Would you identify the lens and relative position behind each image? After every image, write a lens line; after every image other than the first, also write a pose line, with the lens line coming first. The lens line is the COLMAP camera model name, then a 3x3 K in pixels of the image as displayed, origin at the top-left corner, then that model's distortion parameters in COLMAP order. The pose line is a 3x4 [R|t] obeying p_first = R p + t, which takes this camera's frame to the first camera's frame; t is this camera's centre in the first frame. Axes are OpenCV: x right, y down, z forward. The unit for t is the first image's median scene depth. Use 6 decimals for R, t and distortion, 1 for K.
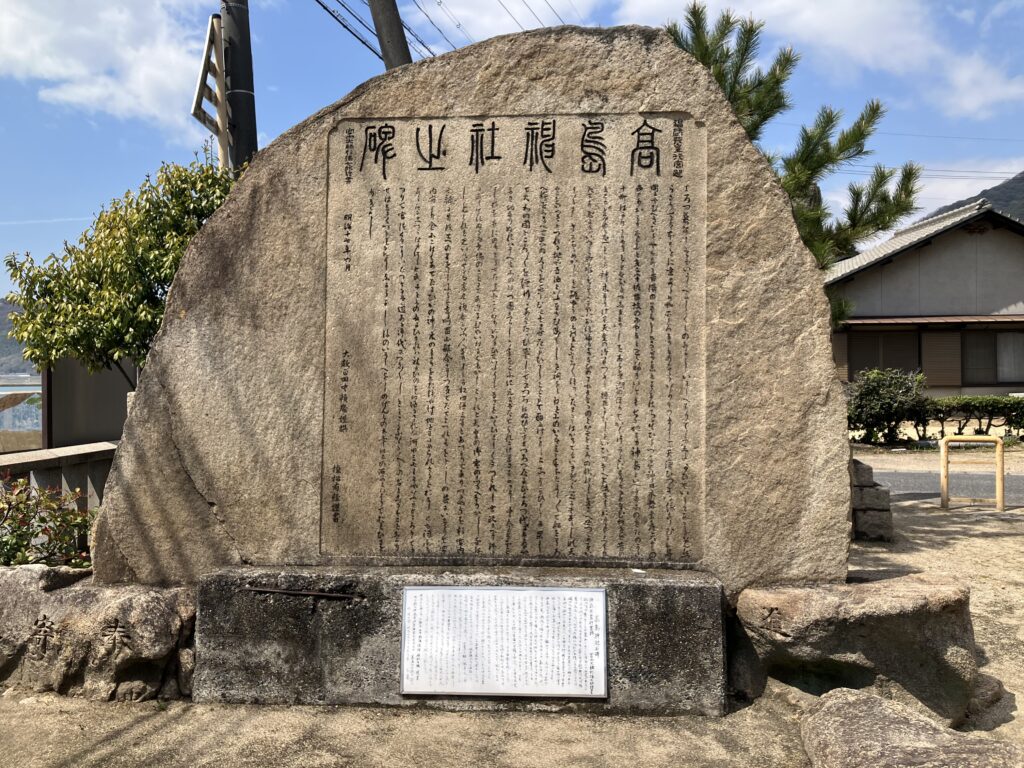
lens RADIAL K [[827.0, 0, 512.0], [0, 827.0, 384.0], [0, 0, 1]] dist [0.061586, -0.094499]
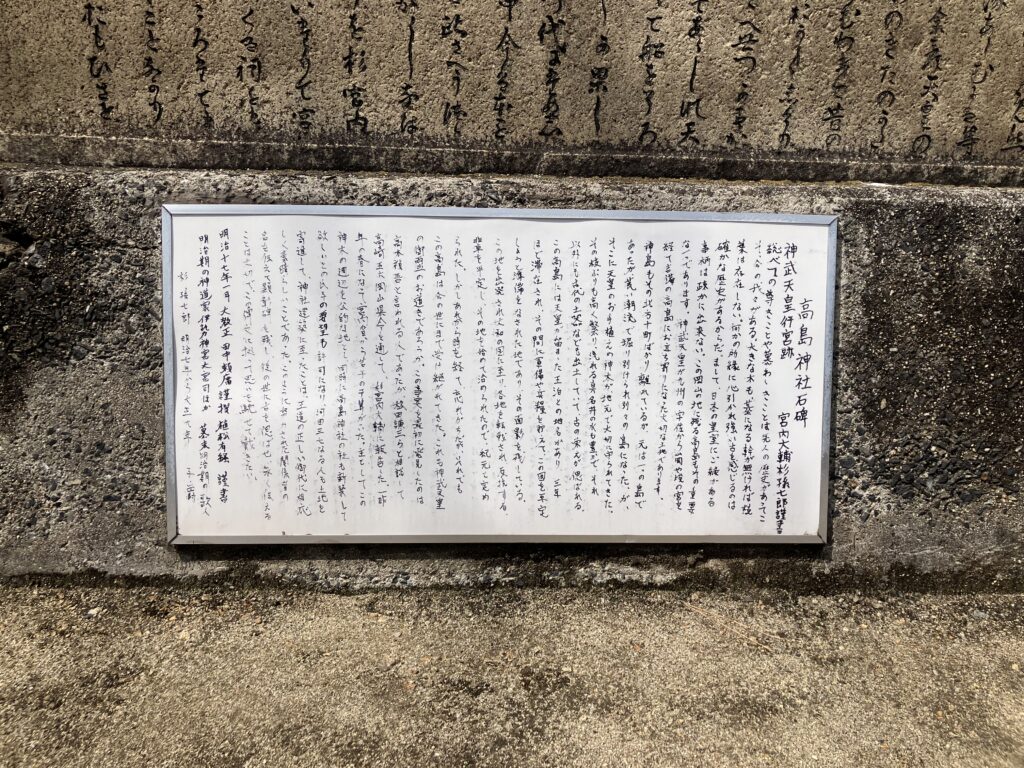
lens RADIAL K [[827.0, 0, 512.0], [0, 827.0, 384.0], [0, 0, 1]] dist [0.061586, -0.094499]
pose [[0.992613, -0.004141, 0.121252, -0.044960], [-0.027688, 0.965312, 0.259629, 0.230335], [-0.118122, -0.261068, 0.958066, 0.702503]]
